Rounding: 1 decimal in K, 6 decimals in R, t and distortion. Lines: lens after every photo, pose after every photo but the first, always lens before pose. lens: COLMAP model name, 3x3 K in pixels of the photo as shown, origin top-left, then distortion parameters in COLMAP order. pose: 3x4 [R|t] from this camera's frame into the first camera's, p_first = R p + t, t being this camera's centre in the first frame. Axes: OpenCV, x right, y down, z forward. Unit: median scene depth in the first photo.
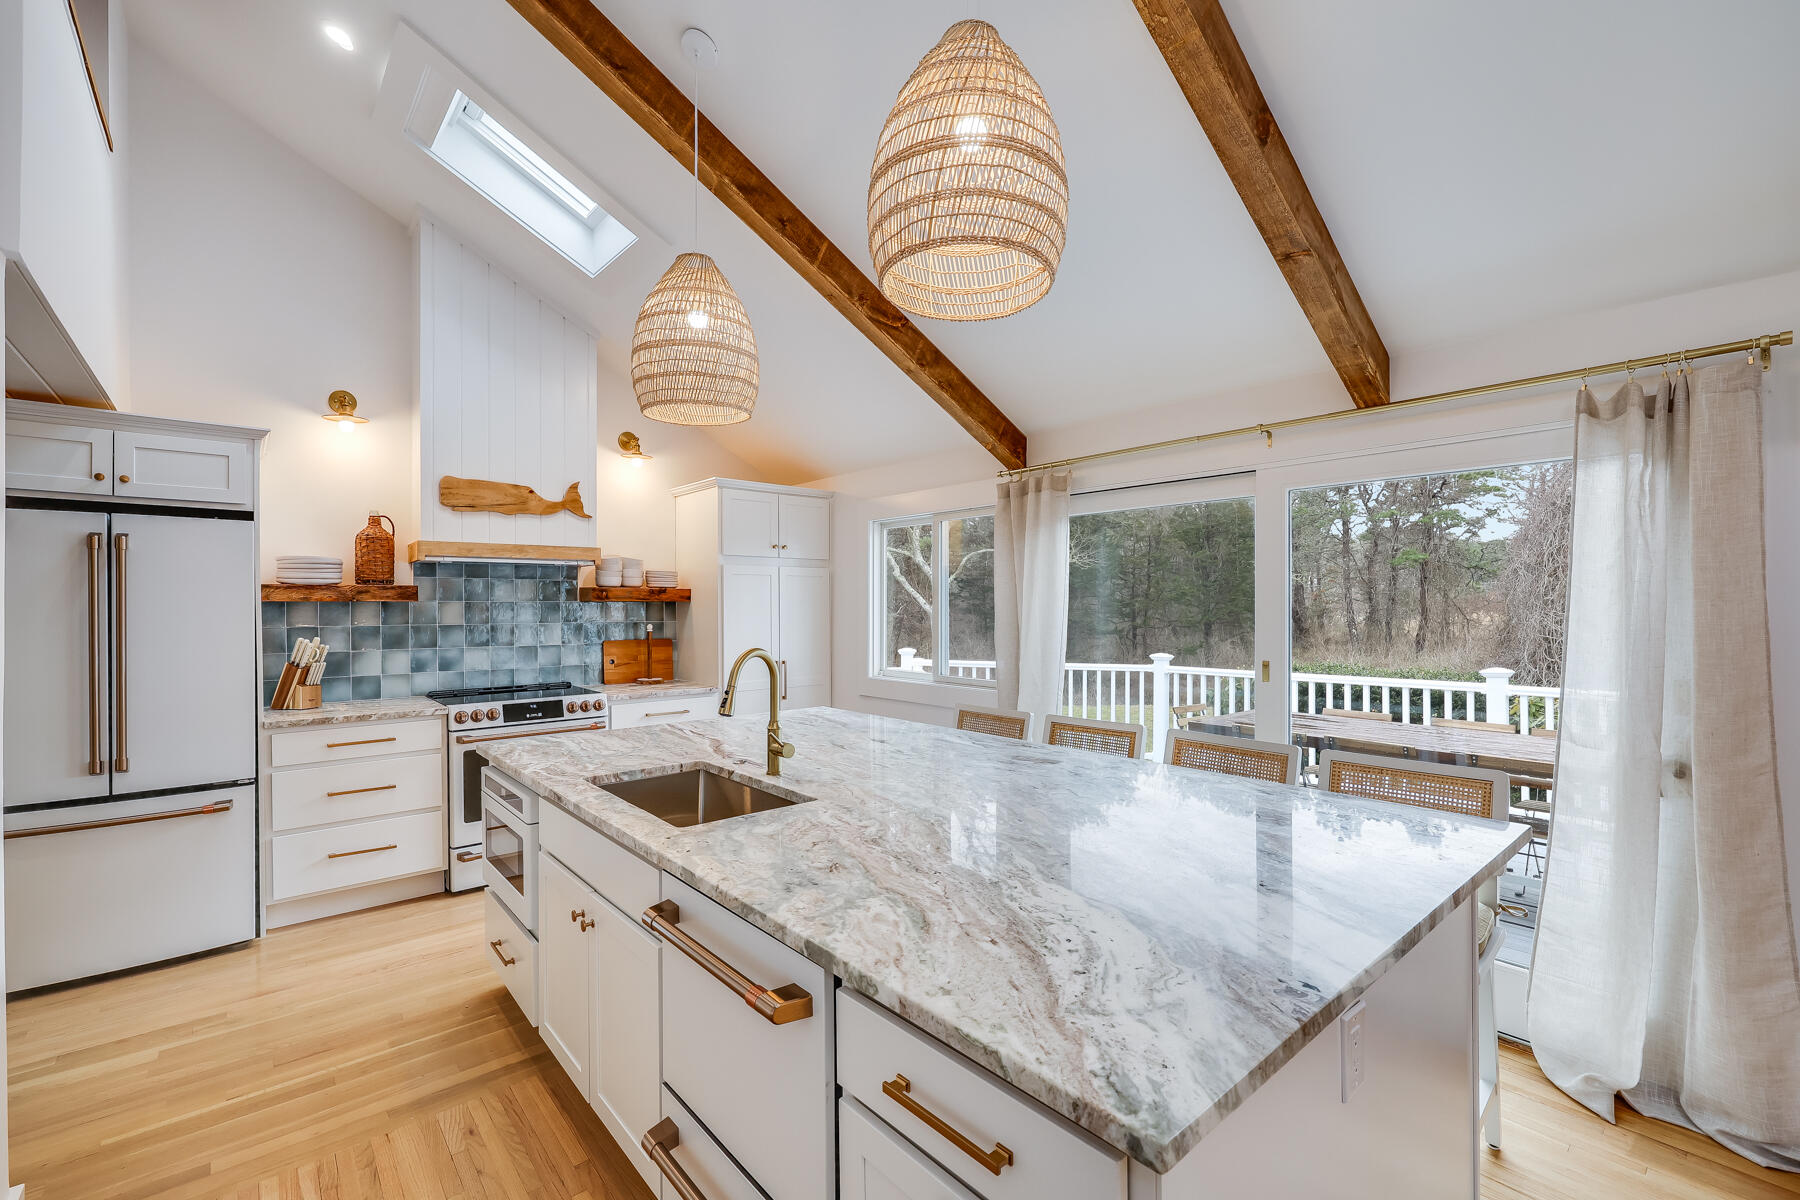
lens RADIAL K [[774.3, 0, 906.4], [0, 774.3, 607.0], [0, 0, 1]] dist [0.000349, -0.000059]
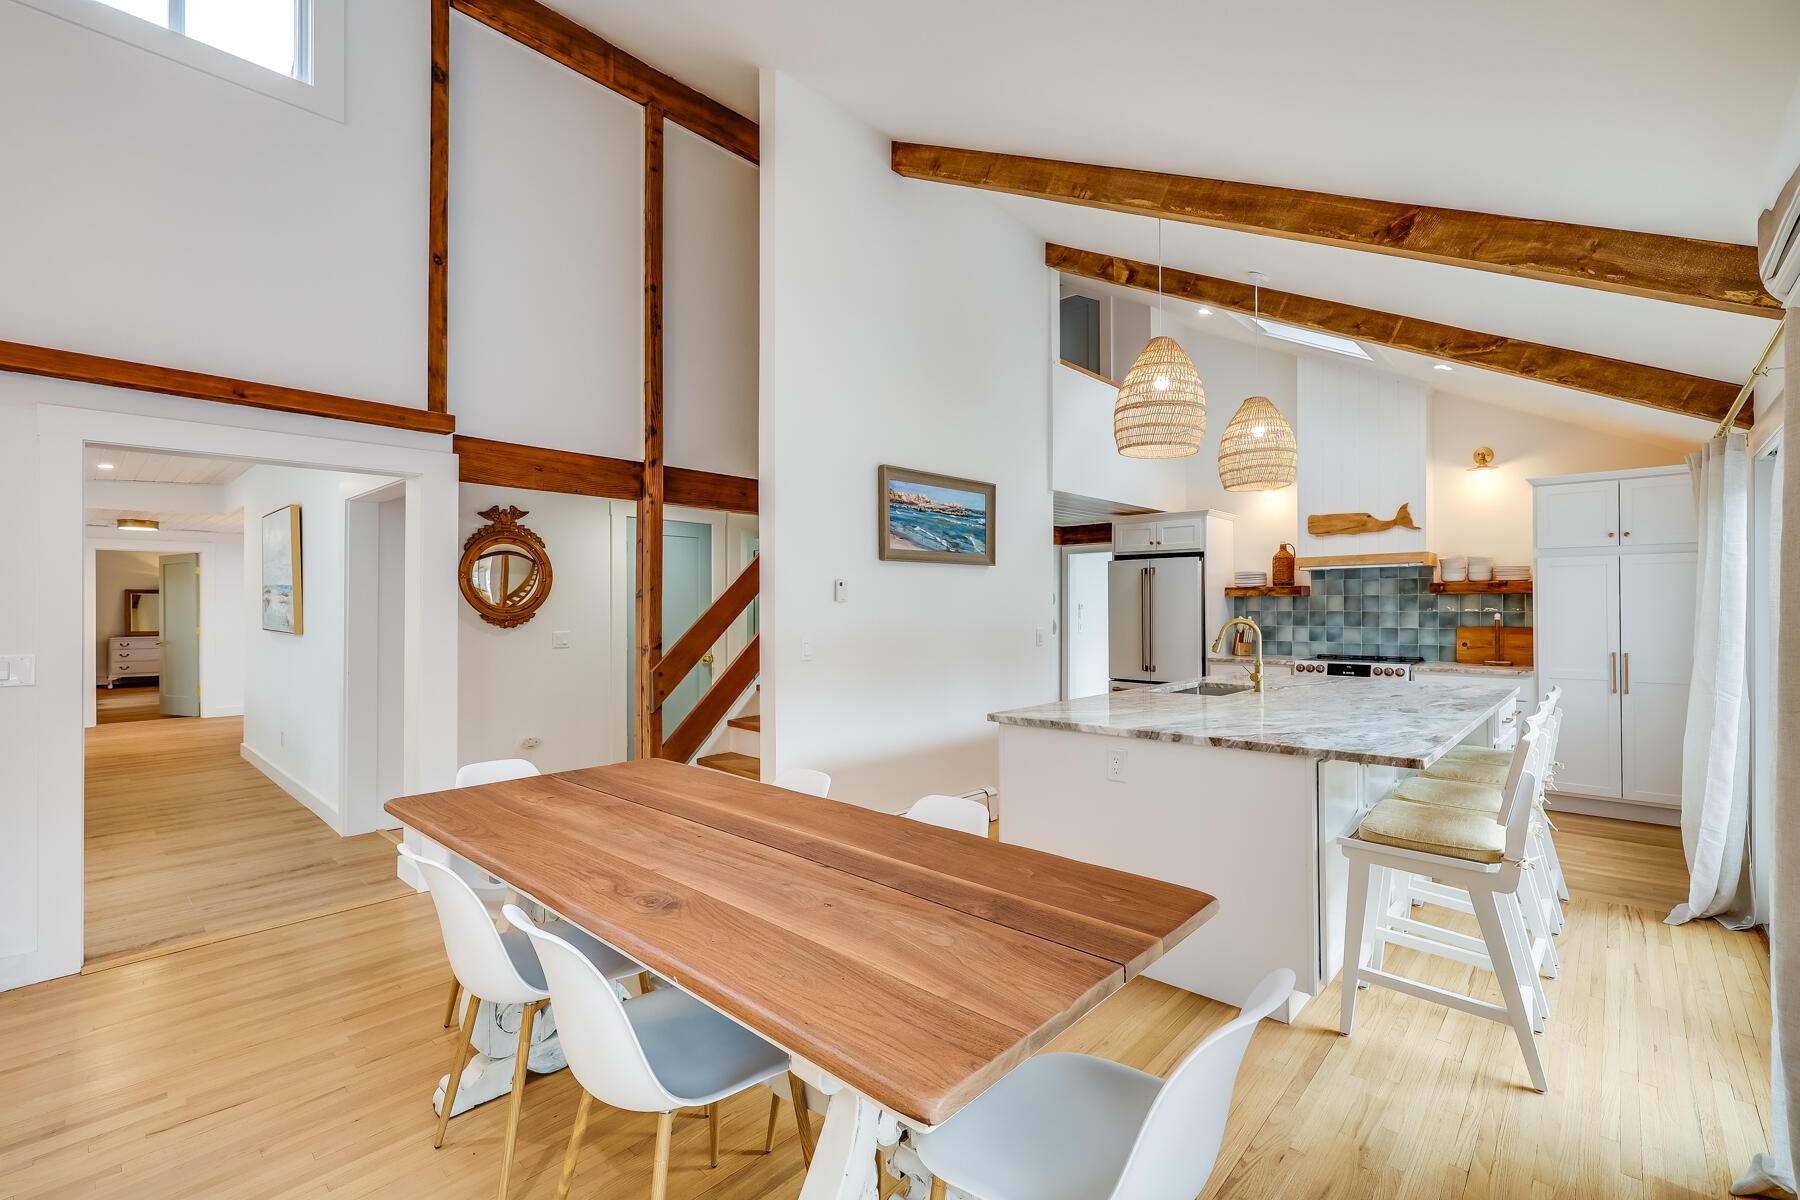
lens RADIAL K [[774.3, 0, 906.4], [0, 774.3, 607.0], [0, 0, 1]] dist [0.000349, -0.000059]
pose [[0.117360, 0.002930, -0.993085, 0.834692], [0.001354, 0.999994, 0.003110, 0.009796], [0.993088, -0.001709, 0.117356, 0.006288]]
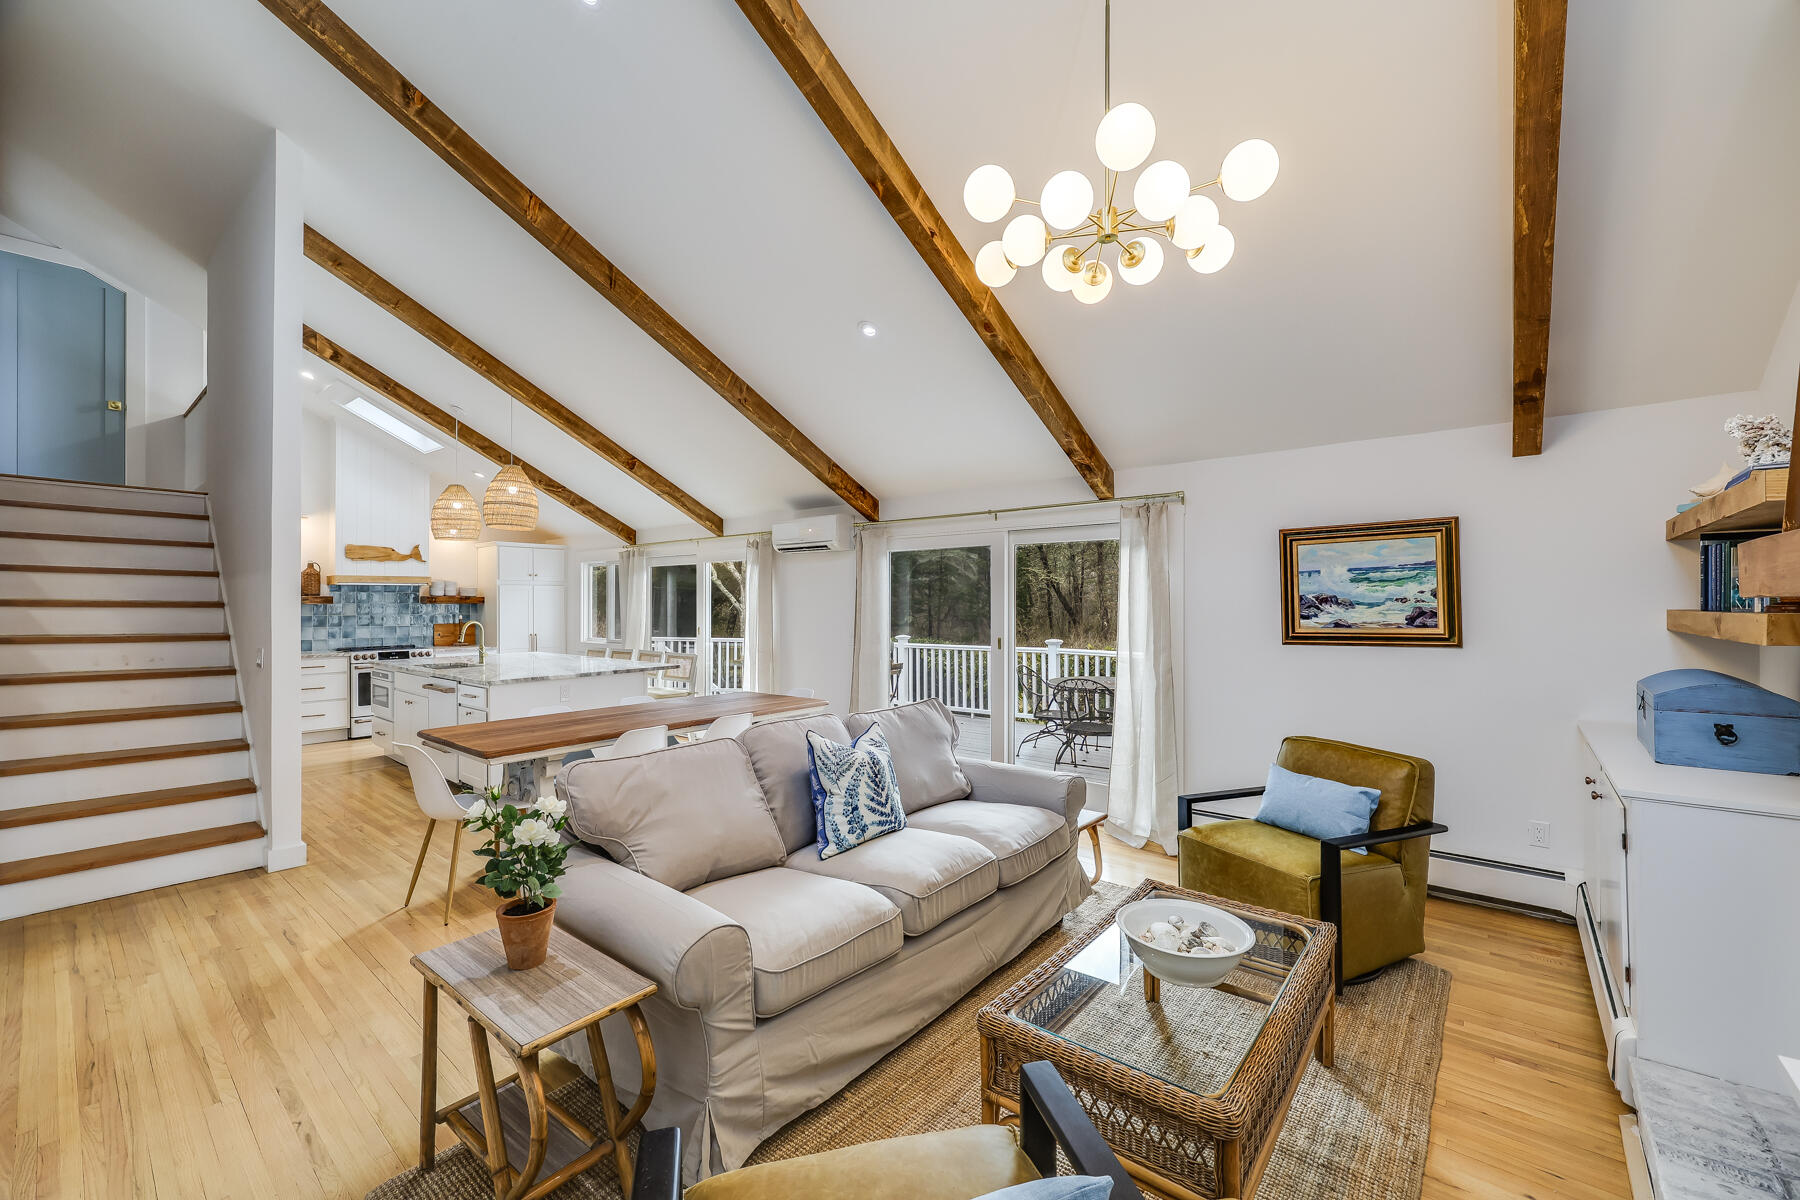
lens RADIAL K [[724.0, 0, 900.0], [0, 724.0, 600.0], [0, 0, 1]] dist [-0.001662, -0.000131]
pose [[0.987471, 0.003160, 0.157771, 0.554749], [-0.002368, 0.999984, -0.005211, -0.010682], [-0.157785, 0.004772, 0.987462, -1.135287]]
